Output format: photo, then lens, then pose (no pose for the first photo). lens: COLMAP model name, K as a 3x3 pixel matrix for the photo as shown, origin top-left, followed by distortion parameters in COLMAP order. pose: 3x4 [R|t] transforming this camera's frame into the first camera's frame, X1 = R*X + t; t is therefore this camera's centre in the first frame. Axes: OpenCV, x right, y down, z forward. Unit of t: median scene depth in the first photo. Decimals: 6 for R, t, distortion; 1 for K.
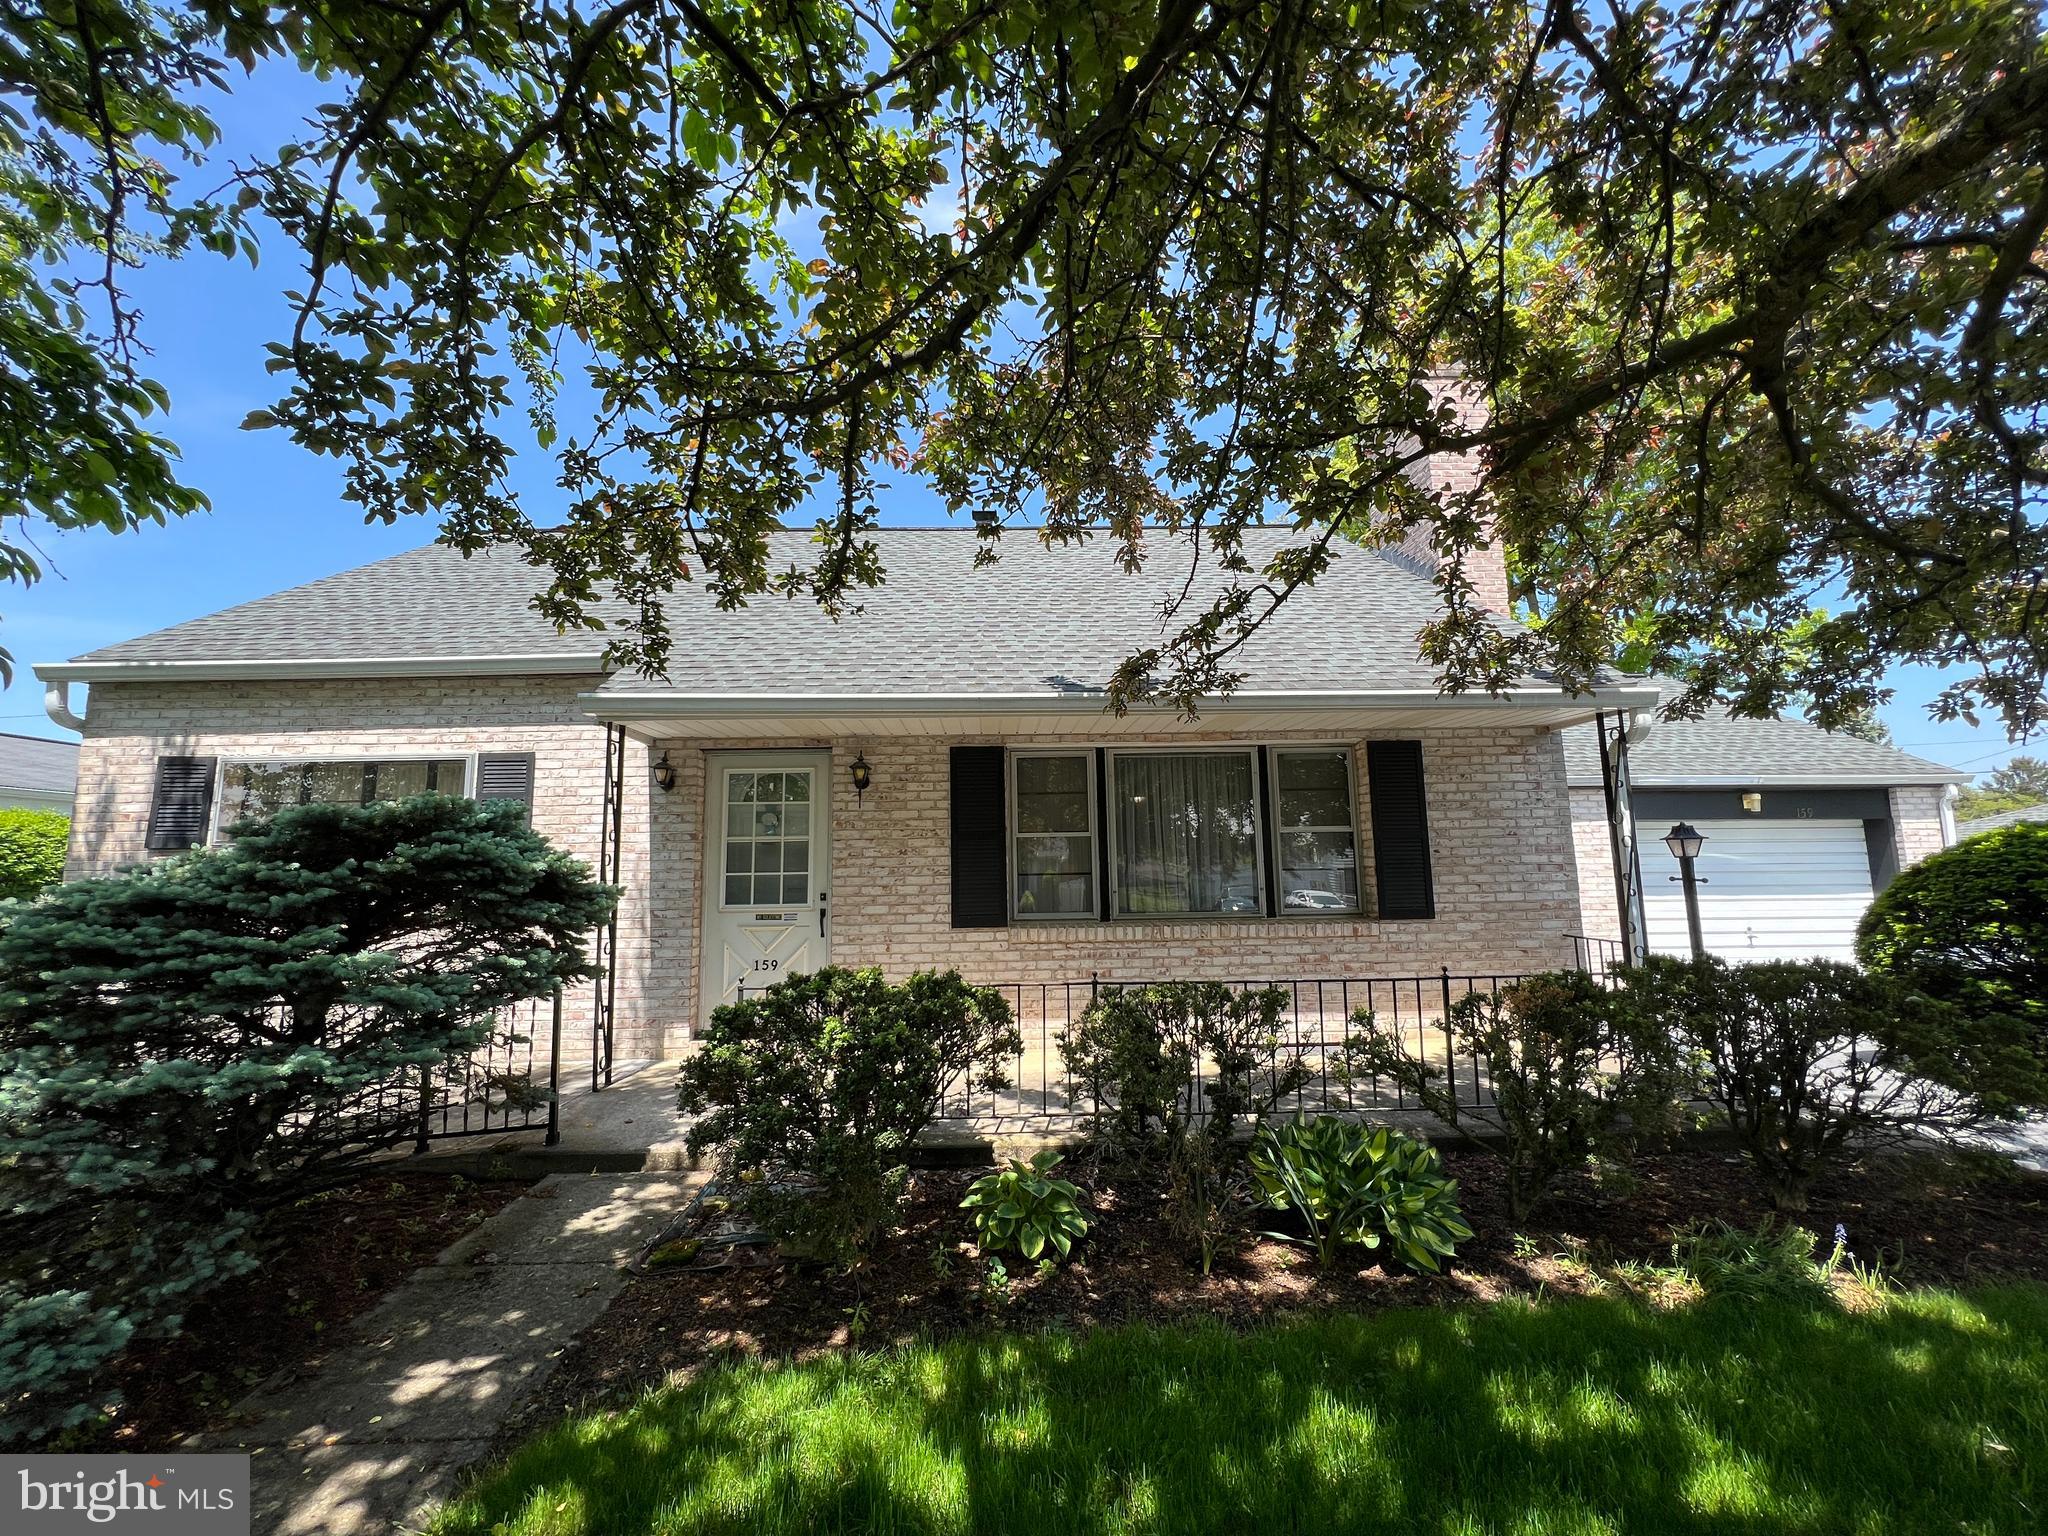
lens RADIAL K [[818.0, 0, 1017.7], [0, 818.0, 763.2], [0, 0, 1]] dist [-0.001099, 0.000785]
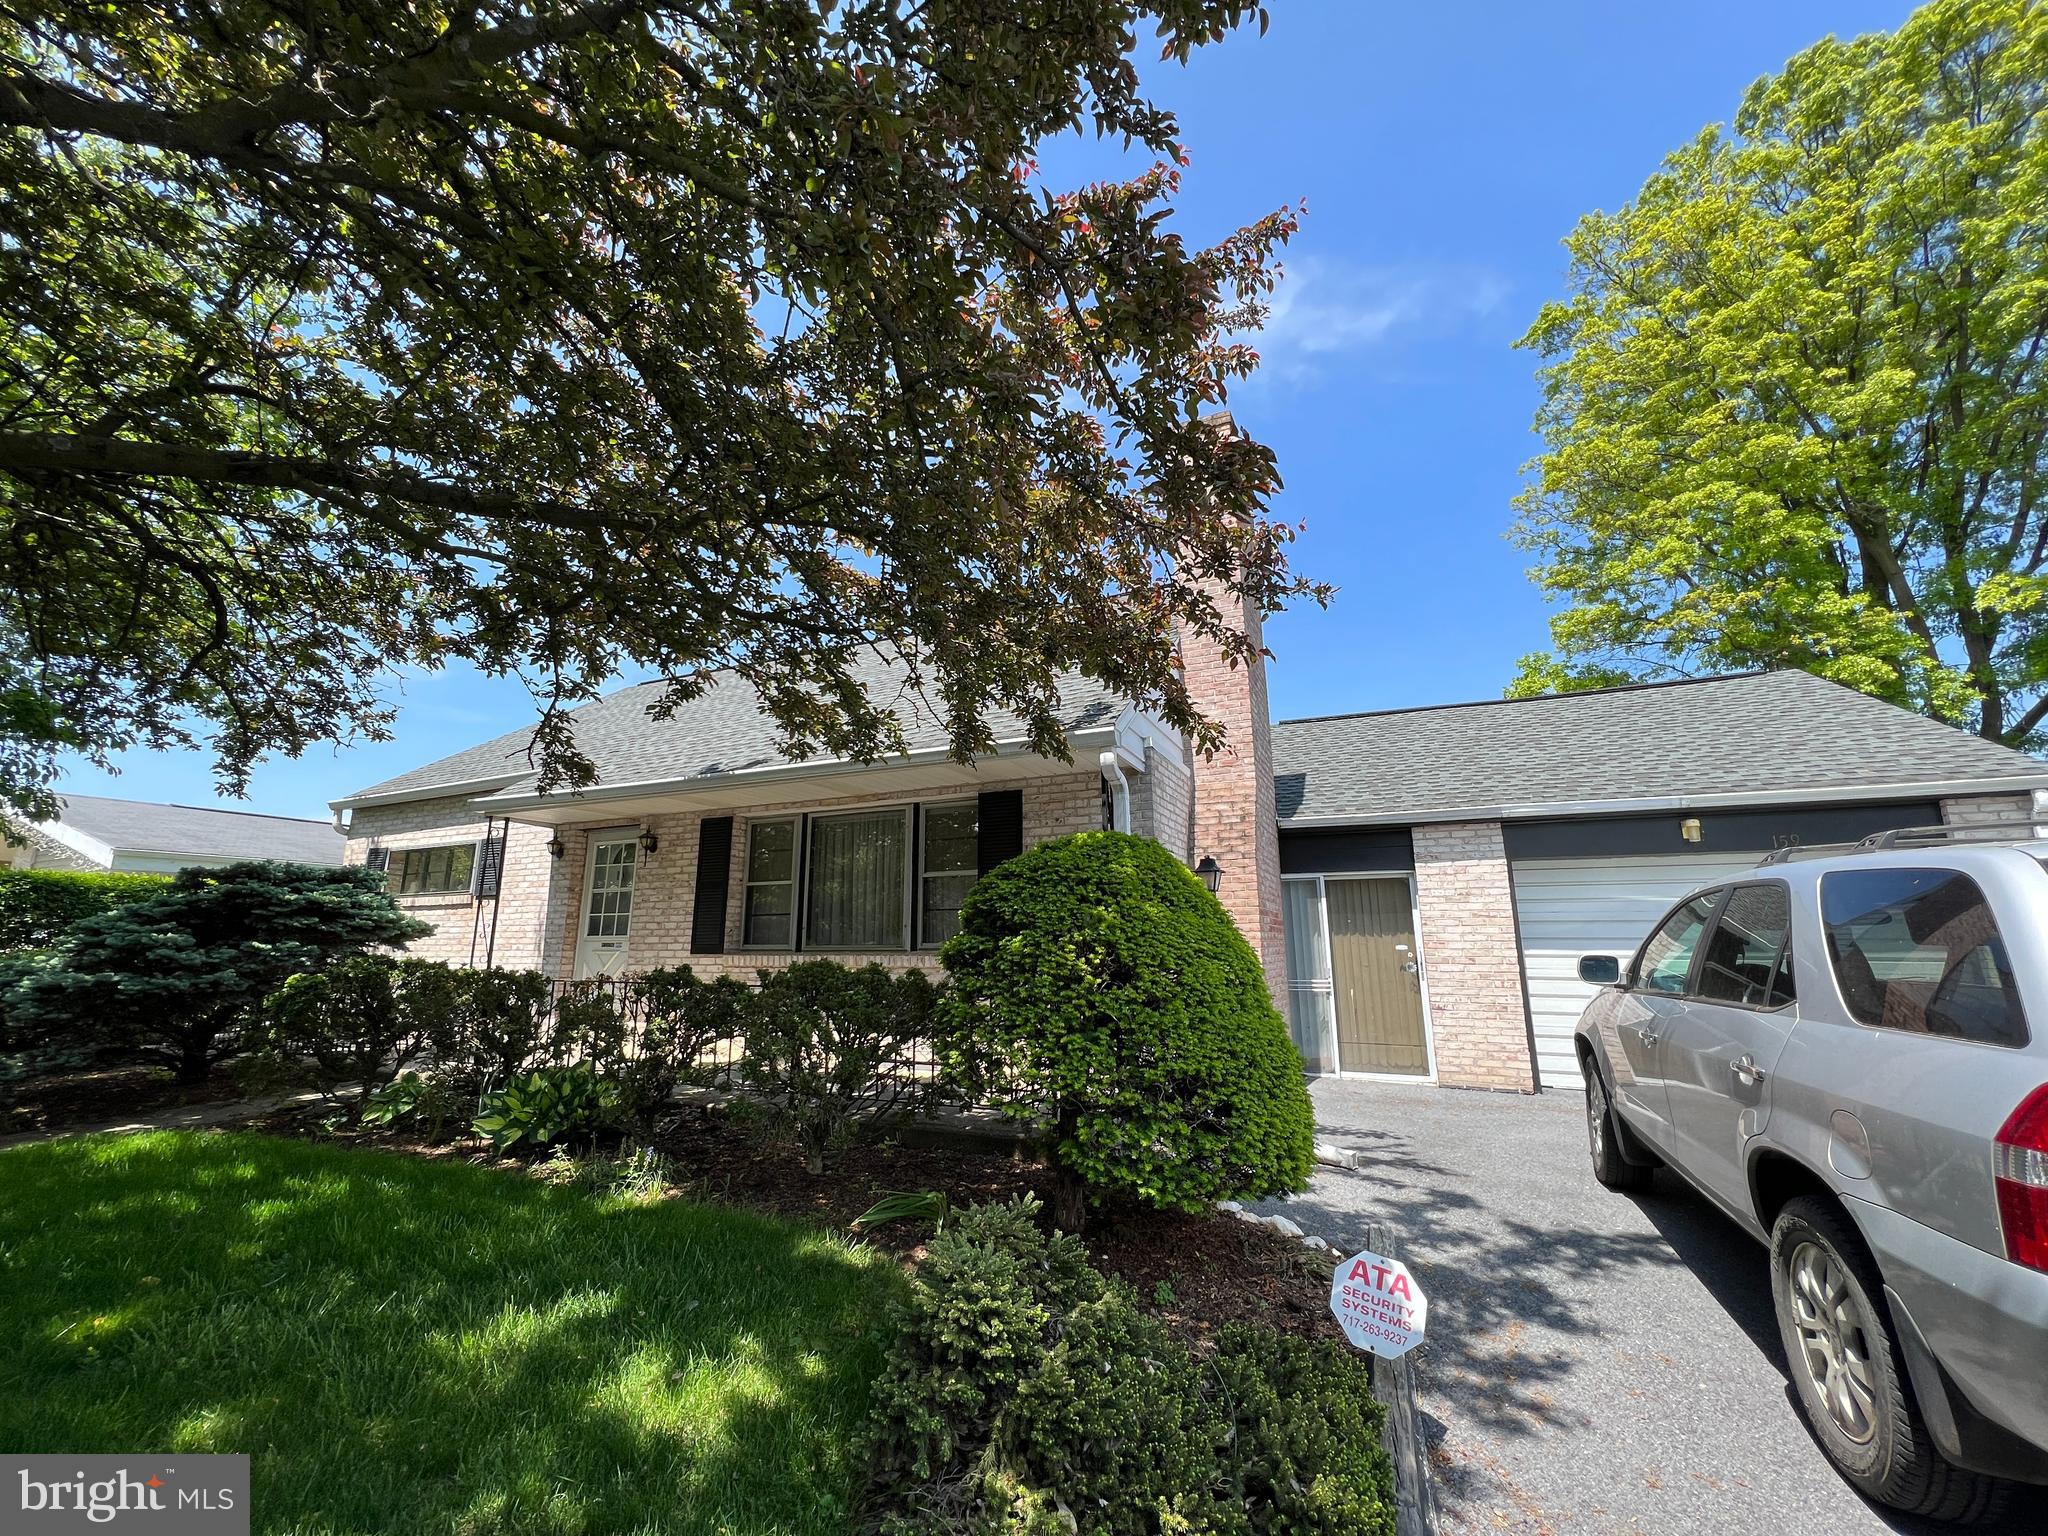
lens RADIAL K [[817.5, 0, 1024.0], [0, 817.5, 768.0], [0, 0, 1]] dist [0.132321, 0.000144]
pose [[0.881249, -0.077382, -0.466275, 1.021236], [0.056097, 0.996658, -0.059381, 0.008128], [0.469312, 0.026173, 0.882645, 0.023456]]
